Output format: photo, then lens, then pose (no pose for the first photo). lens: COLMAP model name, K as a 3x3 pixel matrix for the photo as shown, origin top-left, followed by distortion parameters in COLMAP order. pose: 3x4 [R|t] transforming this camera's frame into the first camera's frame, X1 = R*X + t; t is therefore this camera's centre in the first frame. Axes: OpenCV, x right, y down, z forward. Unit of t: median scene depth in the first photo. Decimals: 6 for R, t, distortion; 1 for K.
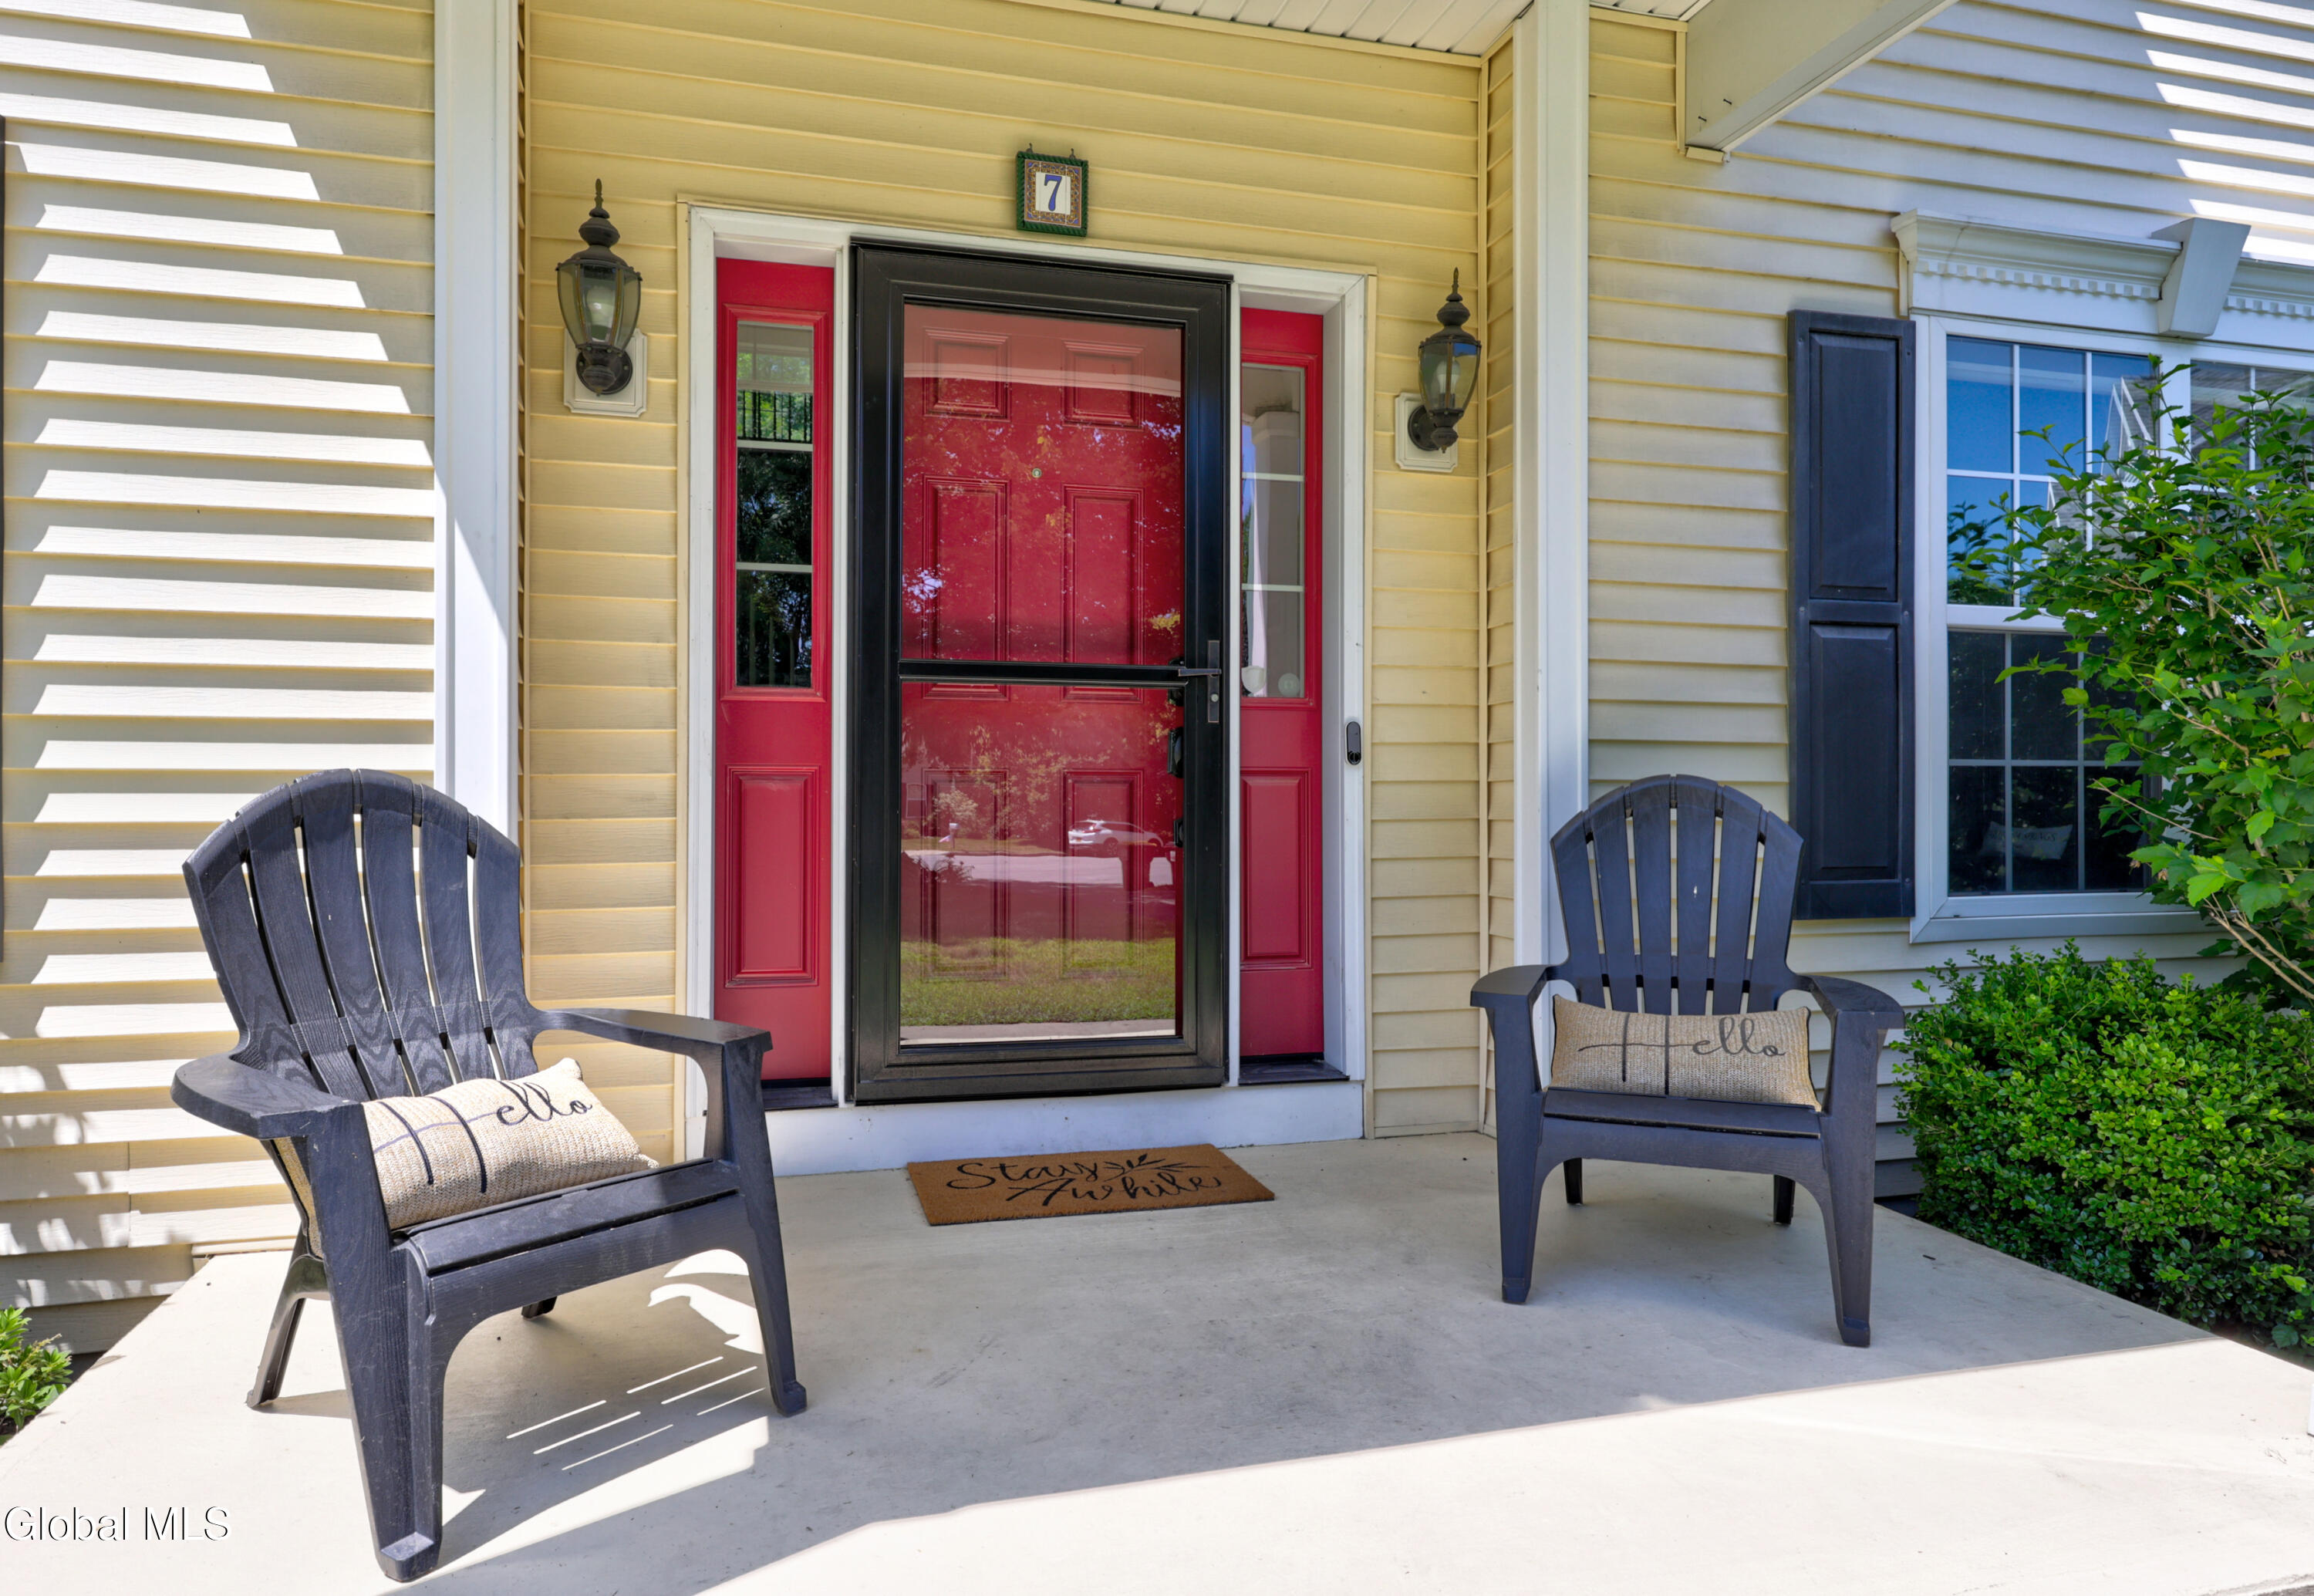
lens RADIAL K [[1428.8, 0, 1145.4], [0, 1428.8, 788.1], [0, 0, 1]] dist [-0.008175, -0.001190]
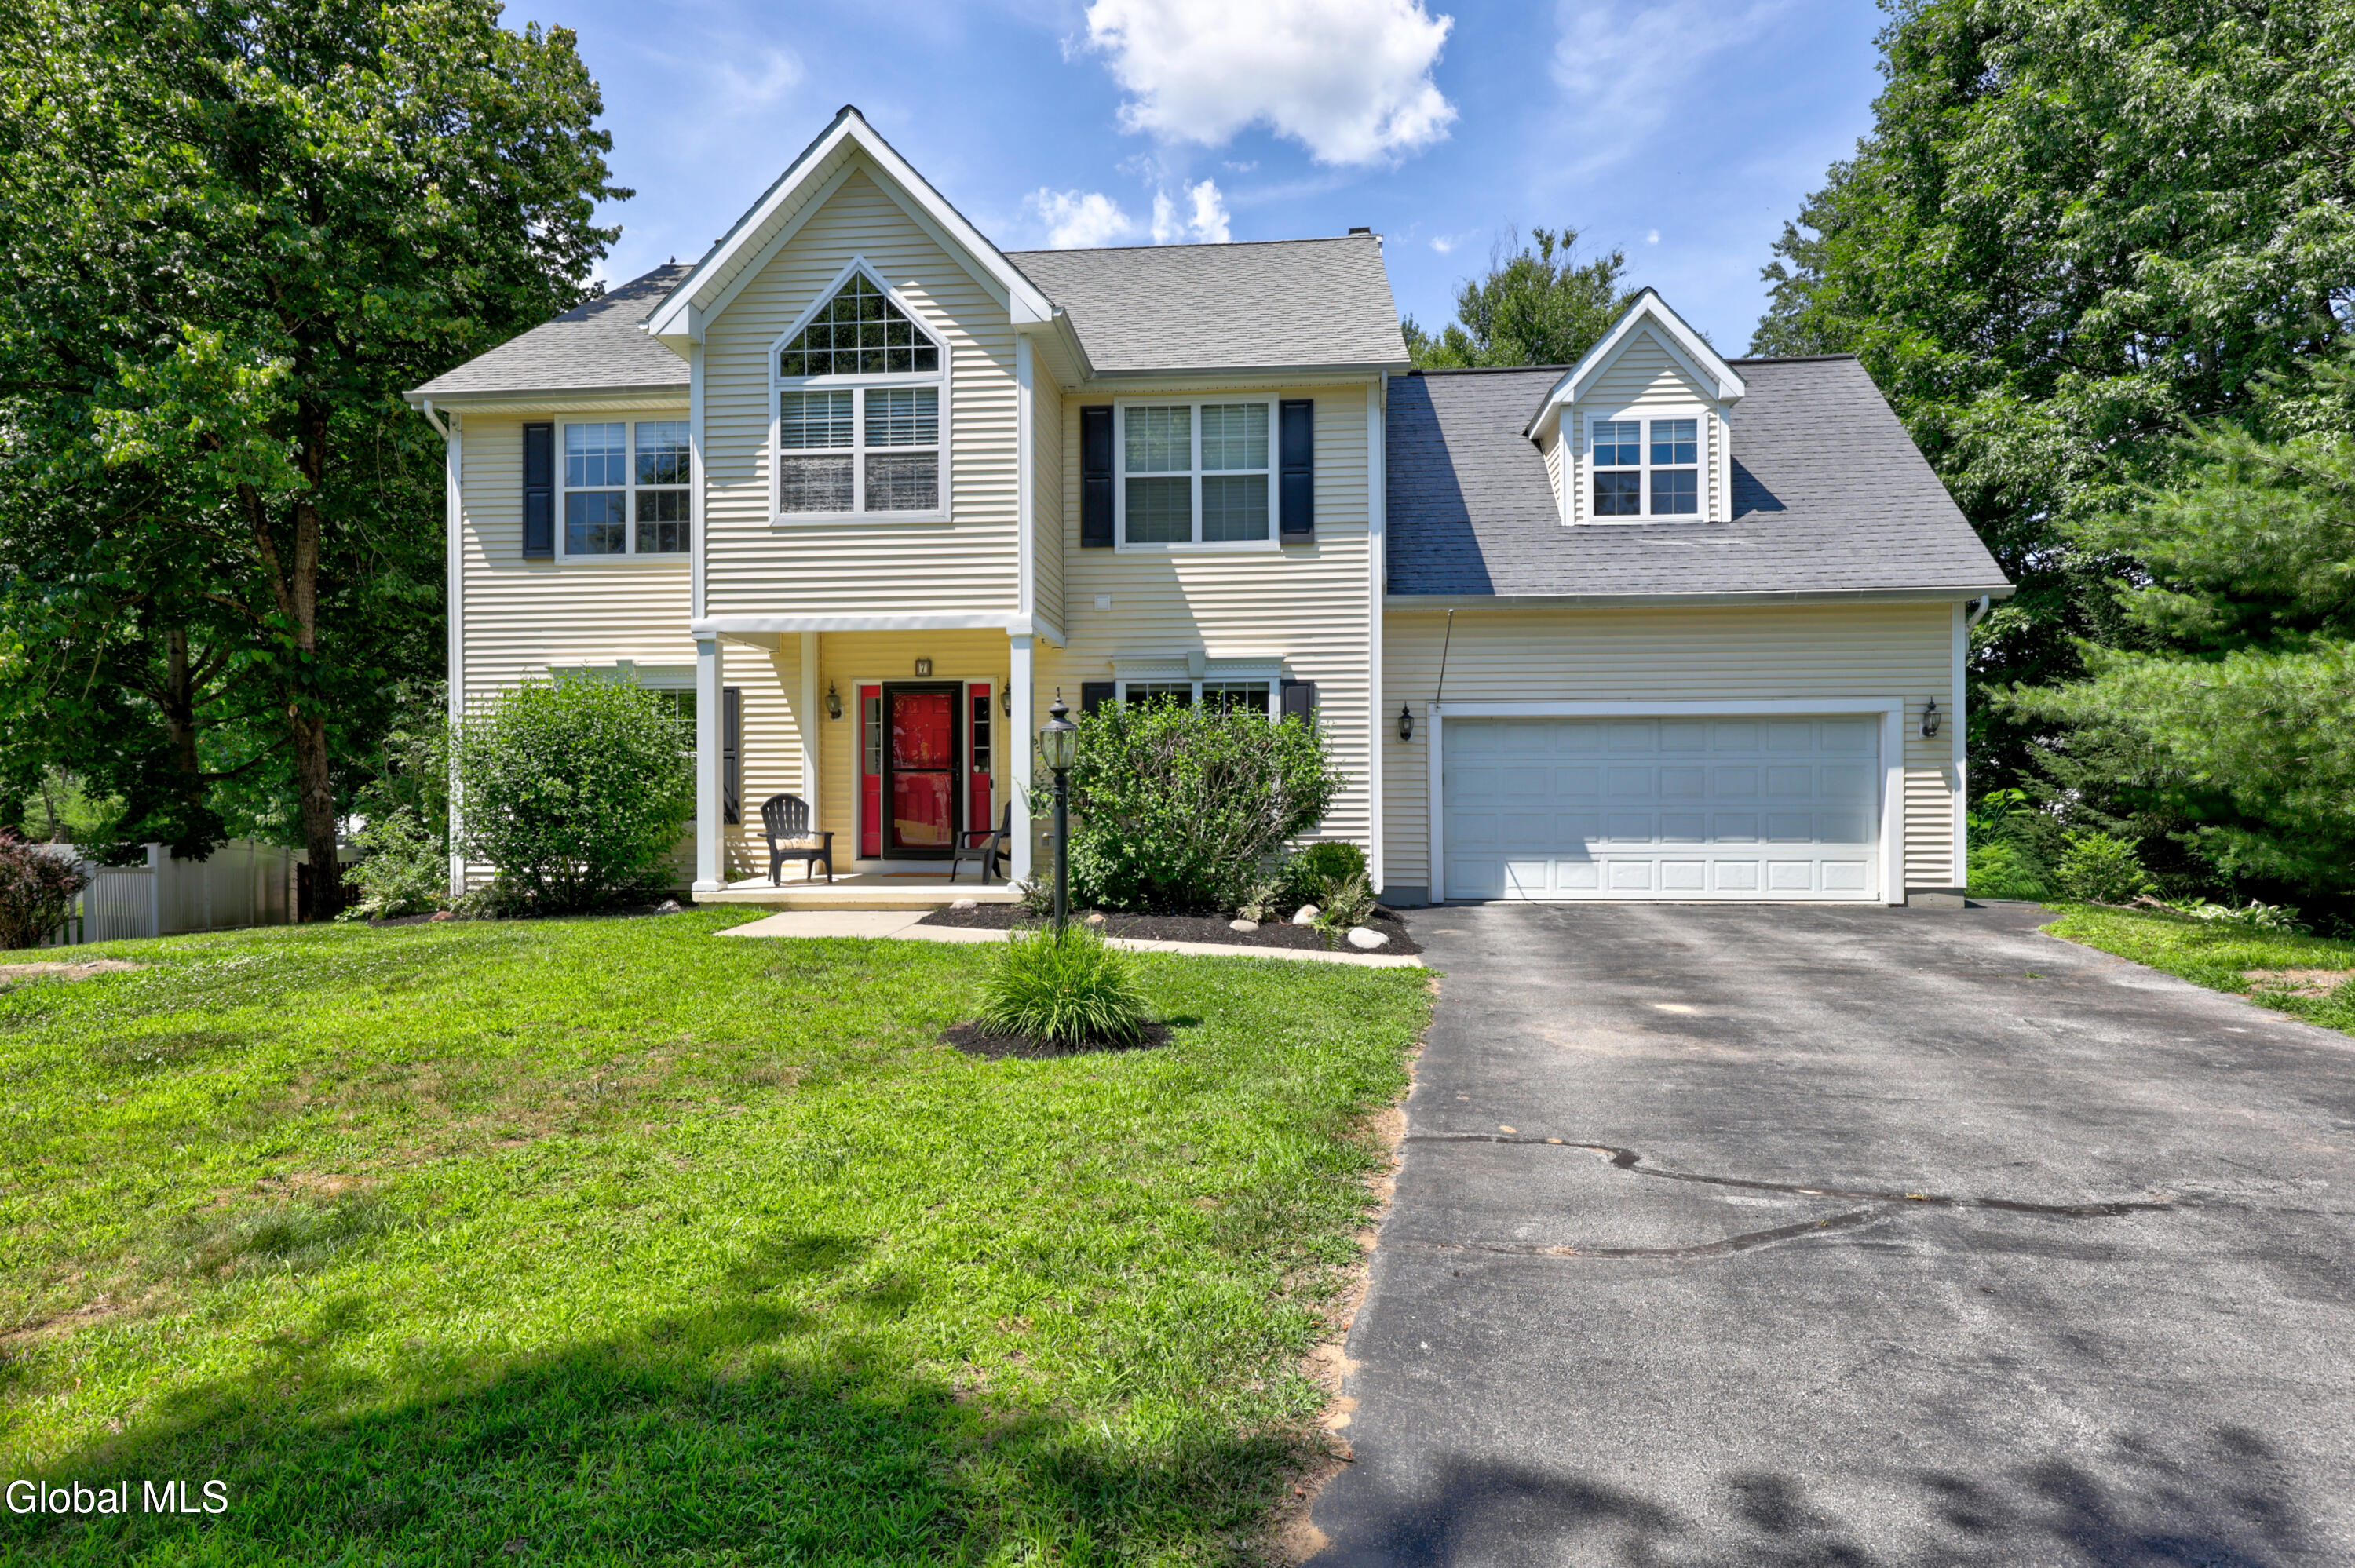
lens RADIAL K [[1250.8, 0, 1179.9], [0, 1250.8, 795.7], [0, 0, 1]] dist [0.000572, -0.001848]
pose [[0.940863, -0.003609, -0.338768, 2.190146], [0.006302, 0.999957, 0.006851, -0.020786], [0.338729, -0.008581, 0.940845, -2.672526]]
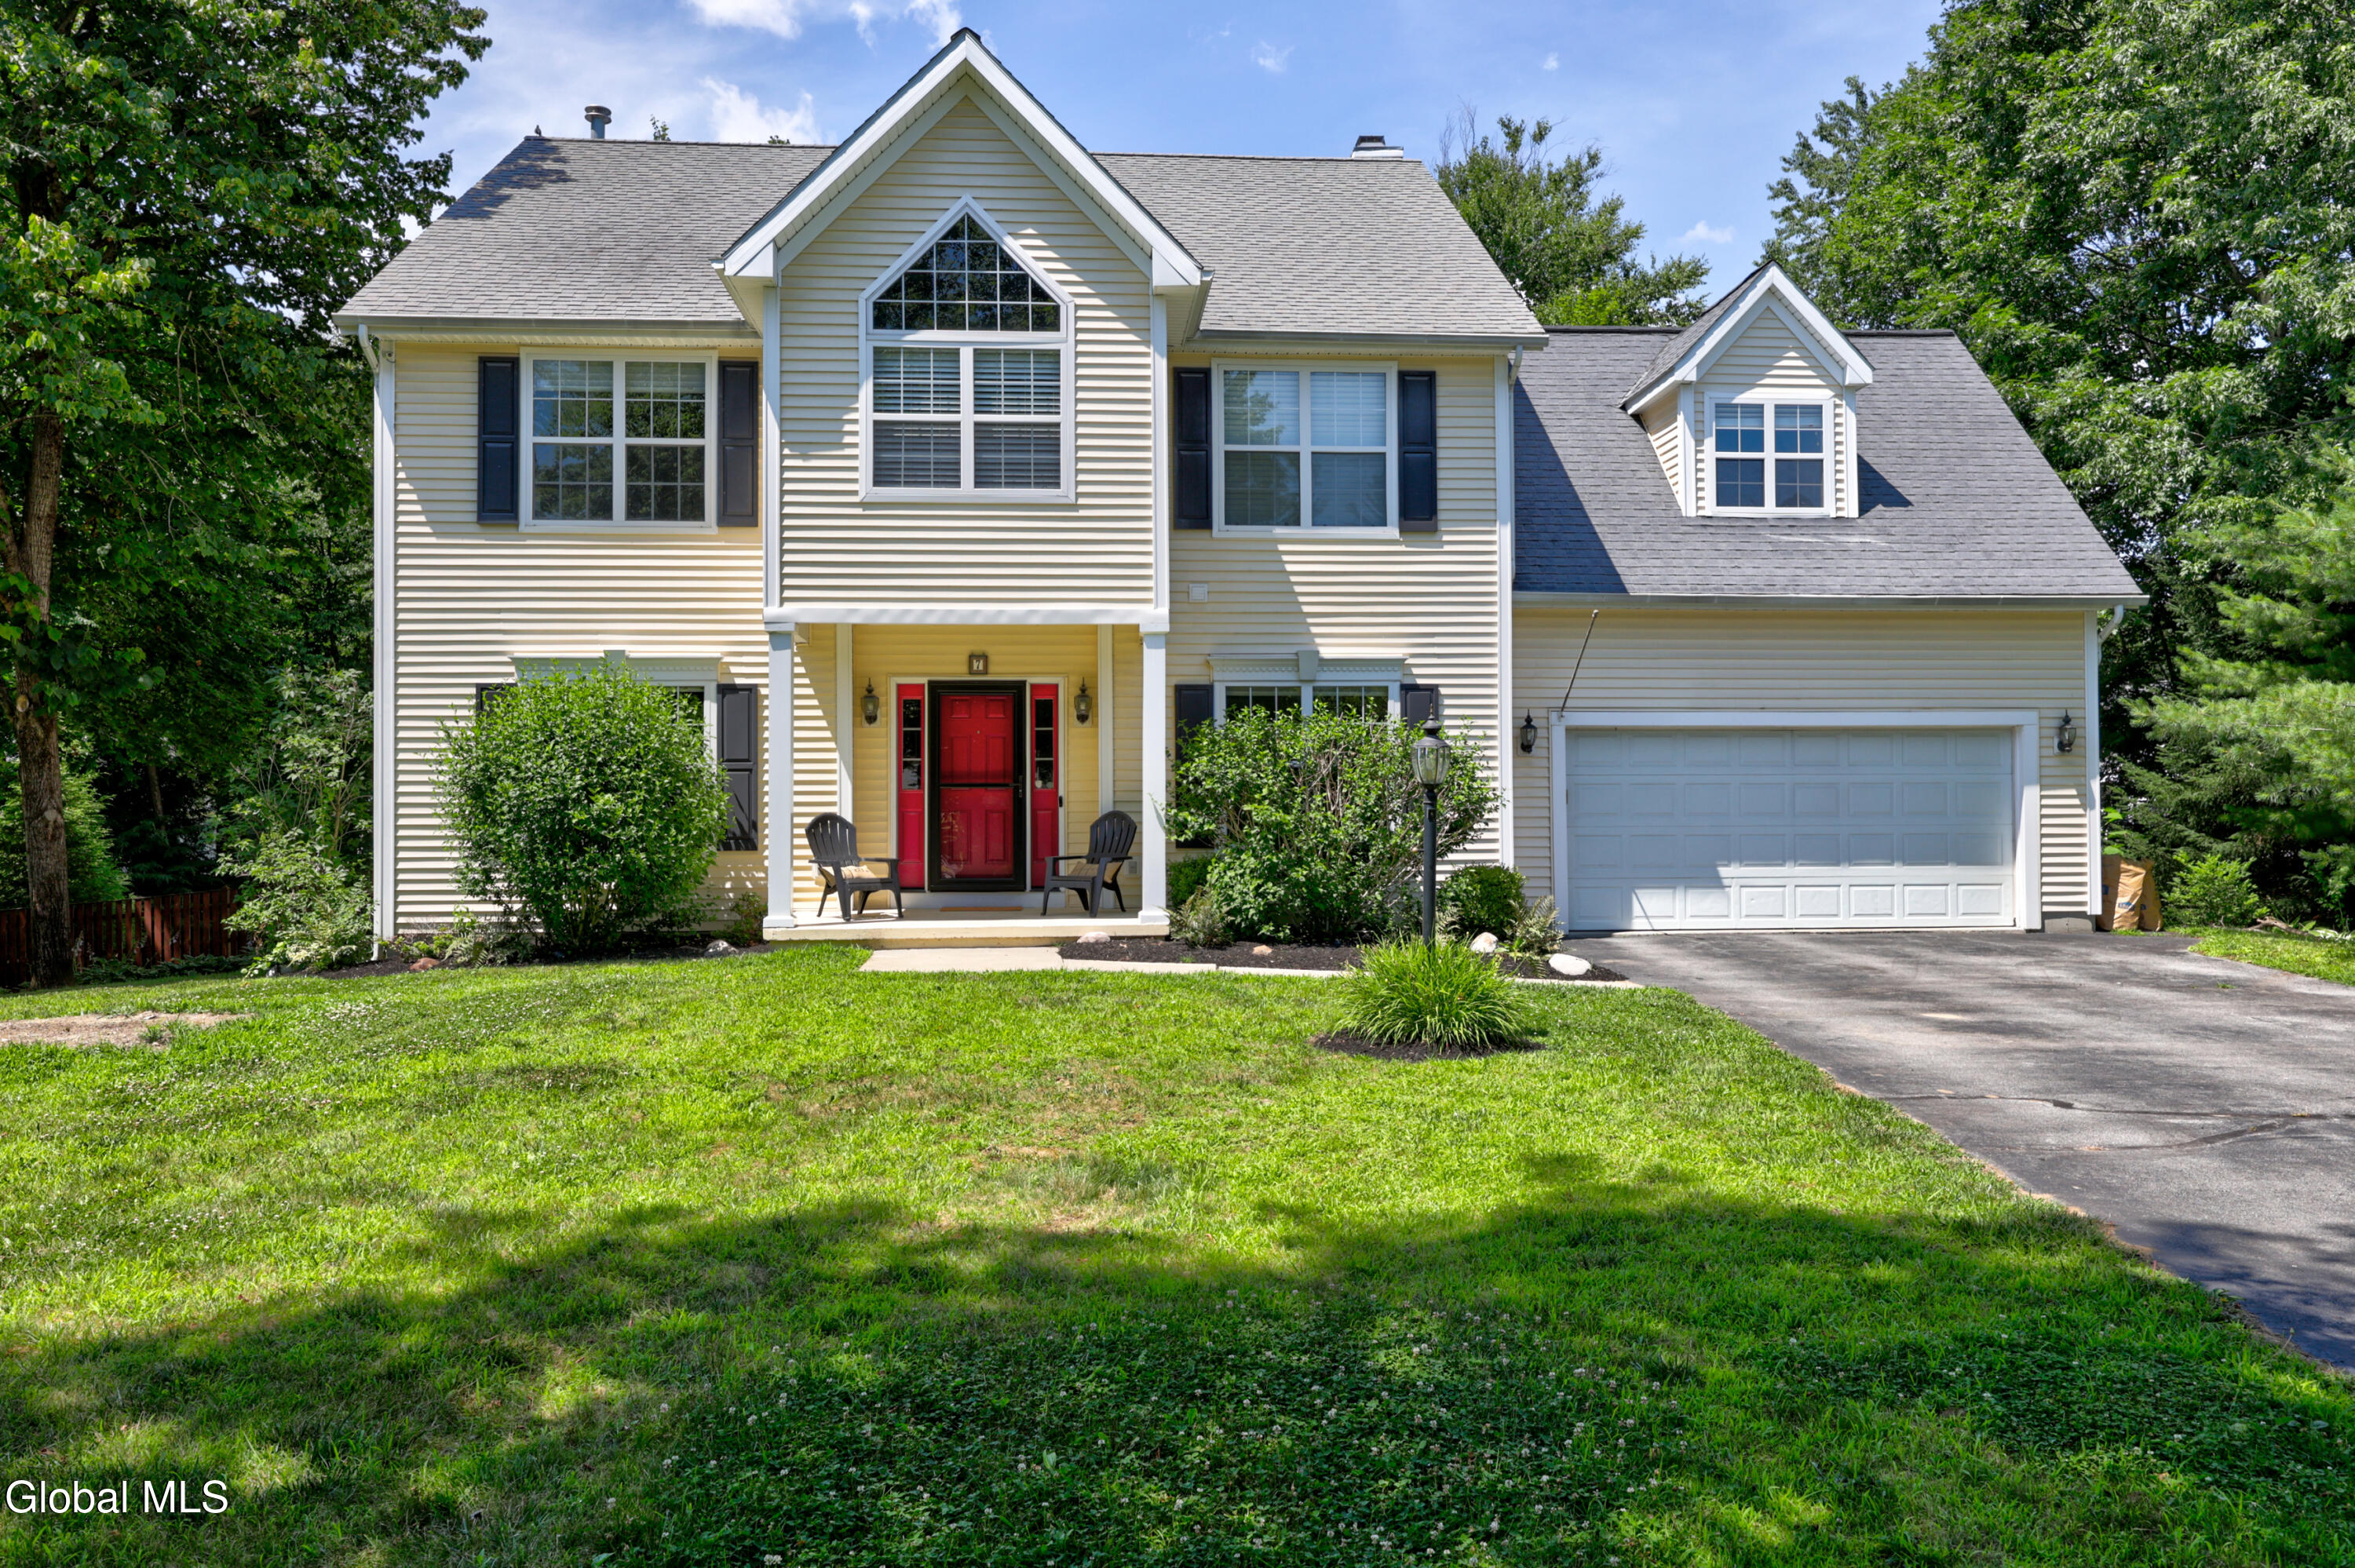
lens RADIAL K [[1758.3, 0, 1178.6], [0, 1758.3, 785.1], [0, 0, 1]] dist [-0.005589, 0.005601]
pose [[0.983552, -0.008863, -0.180407, 1.405621], [0.006602, 0.999892, -0.013128, -0.015133], [0.180504, 0.011721, 0.983504, -3.821579]]
